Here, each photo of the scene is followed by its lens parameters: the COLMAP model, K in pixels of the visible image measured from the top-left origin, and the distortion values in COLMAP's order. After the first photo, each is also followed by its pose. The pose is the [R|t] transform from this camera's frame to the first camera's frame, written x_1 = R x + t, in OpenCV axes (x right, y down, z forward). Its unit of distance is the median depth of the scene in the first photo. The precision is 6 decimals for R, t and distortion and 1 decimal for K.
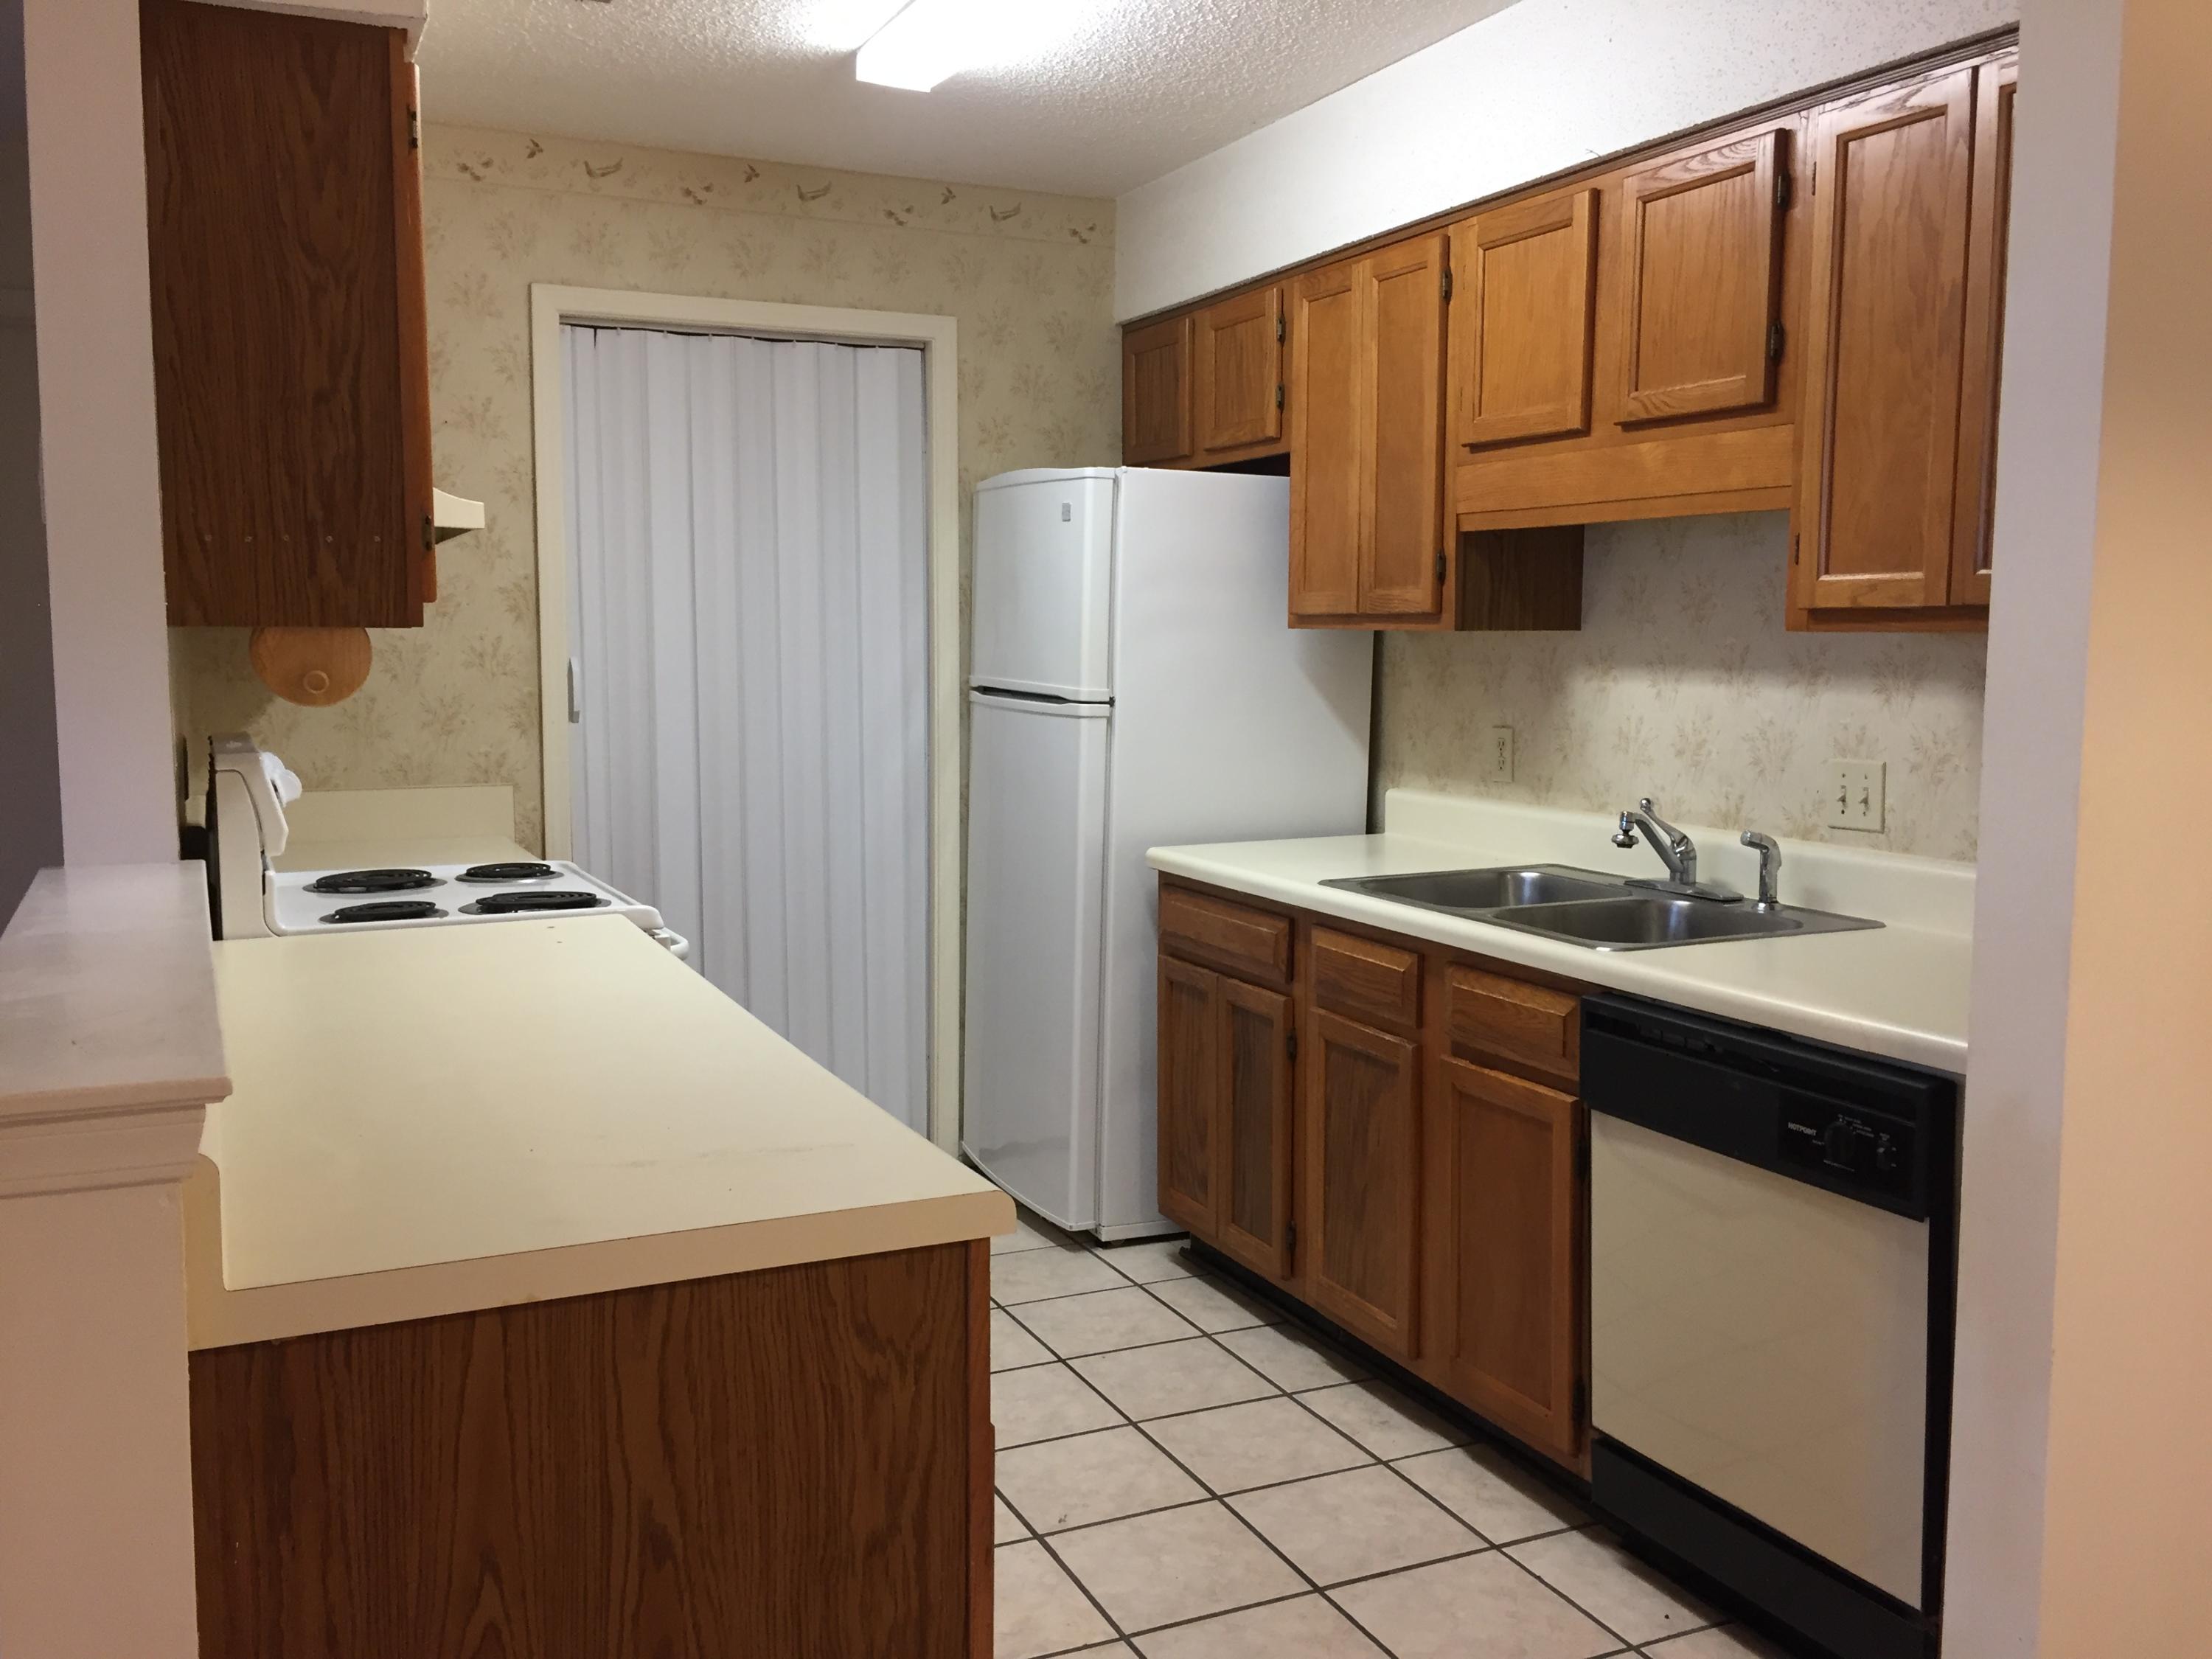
lens RADIAL K [[1907.3, 0, 1106.0], [0, 1907.3, 829.5], [0, 0, 1]] dist [0.098526, -0.138547]
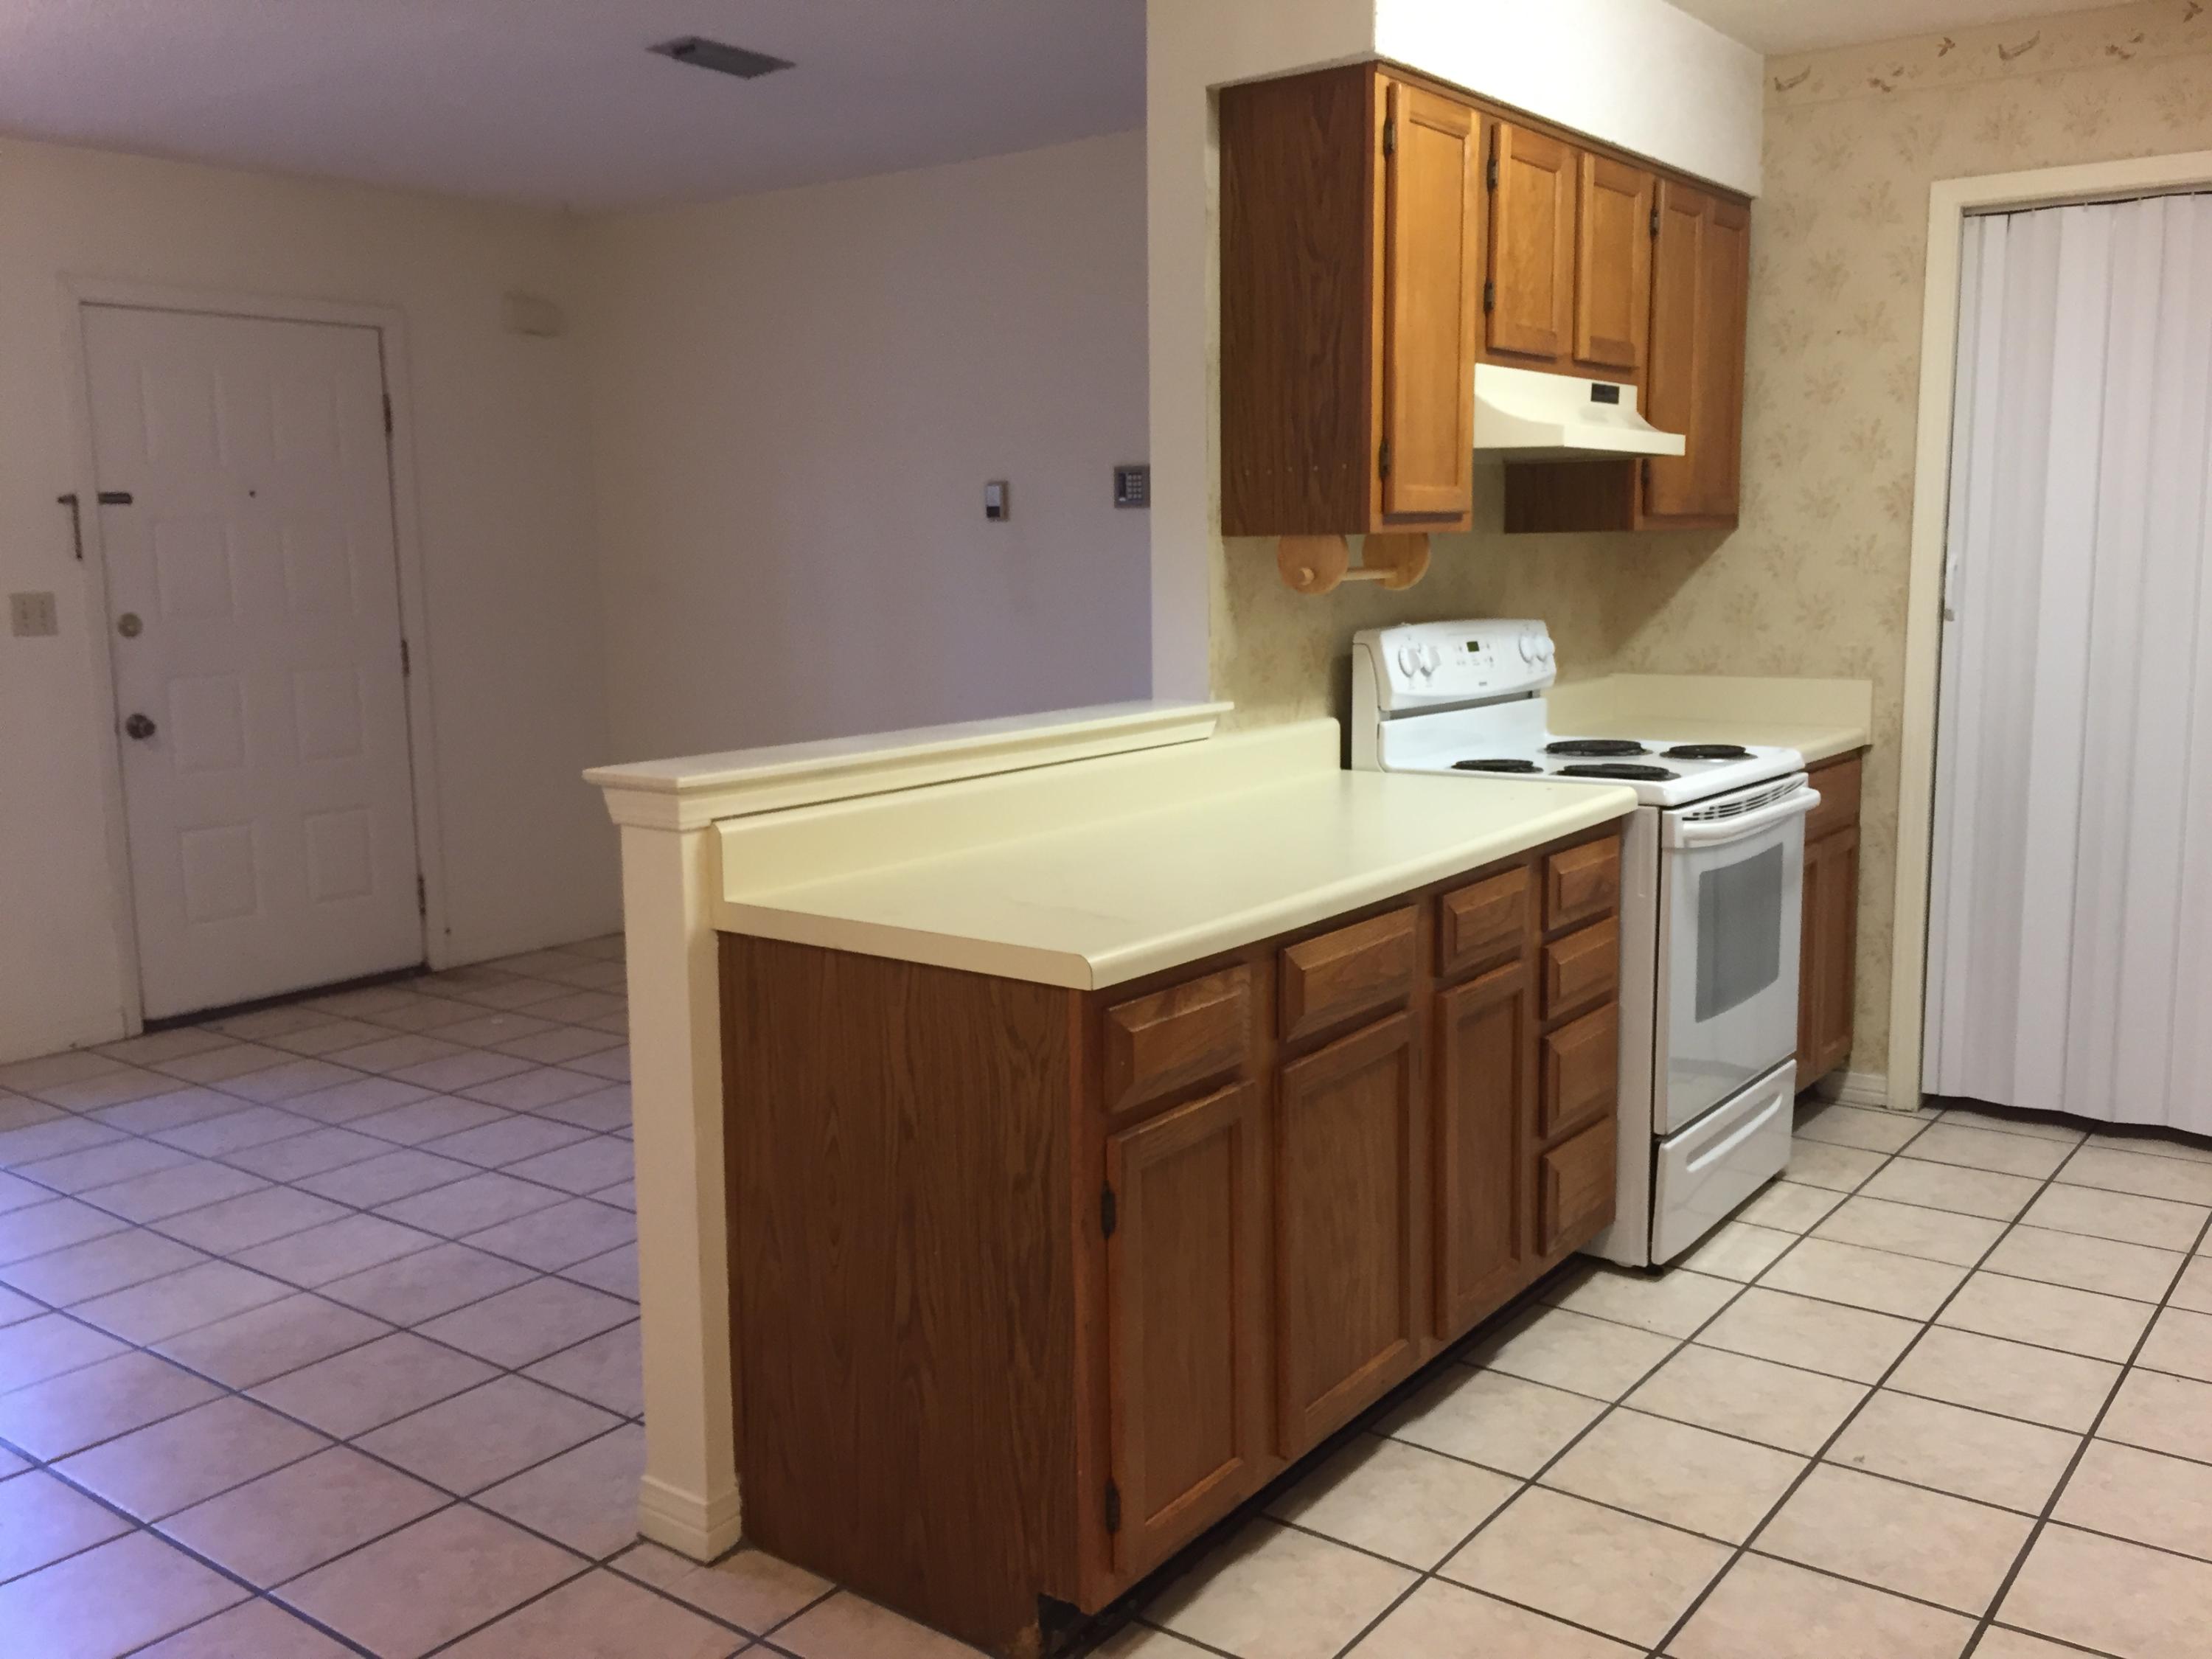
lens RADIAL K [[1907.3, 0, 1106.0], [0, 1907.3, 829.5], [0, 0, 1]] dist [0.098526, -0.138547]
pose [[0.476165, 0.122299, -0.870810, 0.434116], [-0.078481, 0.992240, 0.096439, -0.011402], [0.875847, 0.022421, 0.482068, 0.145775]]
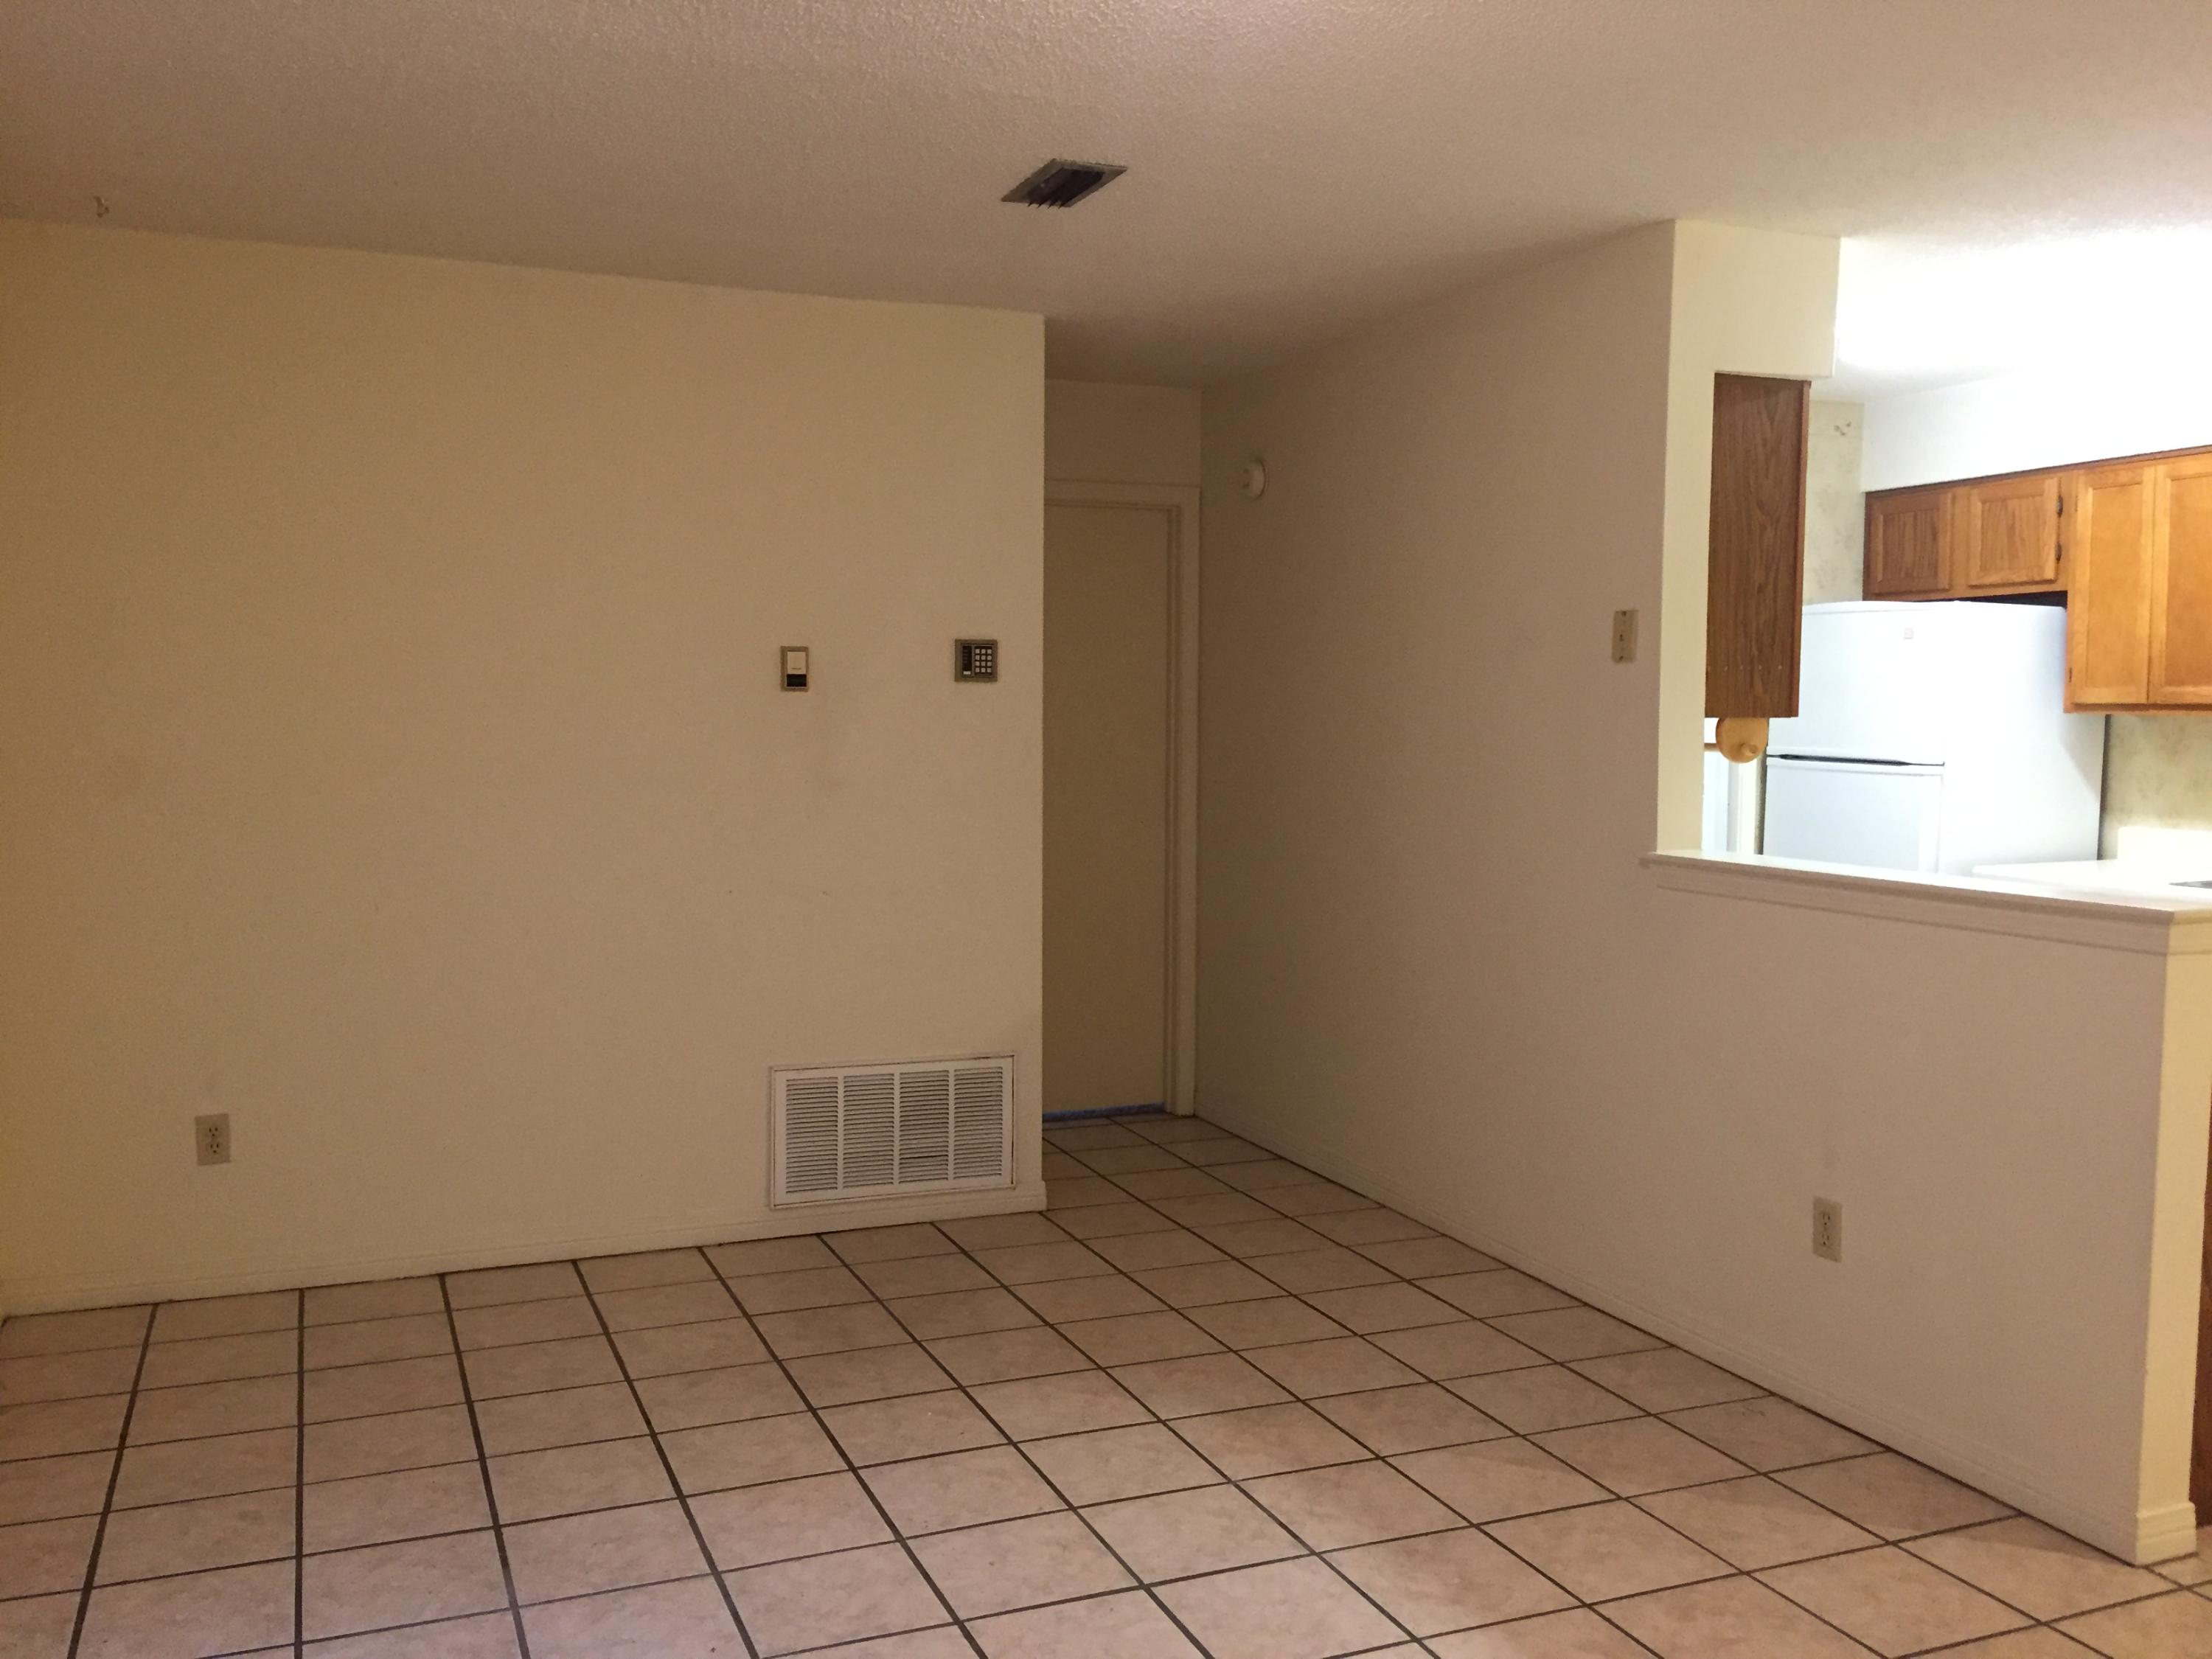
lens RADIAL K [[1907.3, 0, 1106.0], [0, 1907.3, 829.5], [0, 0, 1]] dist [0.098526, -0.138547]
pose [[0.999223, 0.004055, -0.039200, -0.562612], [-0.005542, 0.999267, -0.037889, 0.040120], [0.039018, 0.038077, 0.998513, -0.464923]]
